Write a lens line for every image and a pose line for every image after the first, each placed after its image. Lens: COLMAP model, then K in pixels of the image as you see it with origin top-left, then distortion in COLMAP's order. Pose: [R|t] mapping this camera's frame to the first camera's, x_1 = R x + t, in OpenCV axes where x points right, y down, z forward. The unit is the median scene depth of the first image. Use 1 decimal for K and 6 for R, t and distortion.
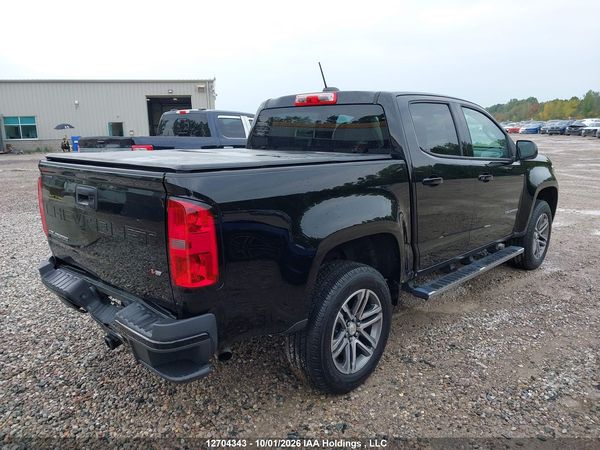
lens RADIAL K [[472.1, 0, 299.8], [0, 472.1, 222.1], [0, 0, 1]] dist [0.012974, -0.005705]
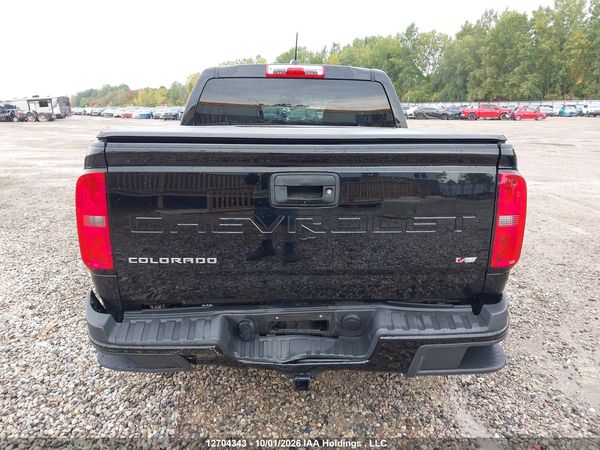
lens RADIAL K [[472.1, 0, 299.8], [0, 472.1, 222.1], [0, 0, 1]] dist [0.012974, -0.005705]
pose [[0.705421, -0.143094, 0.694194, -0.644212], [0.122471, 0.989285, 0.079470, -0.039917], [-0.698128, 0.028959, 0.715388, 0.337774]]
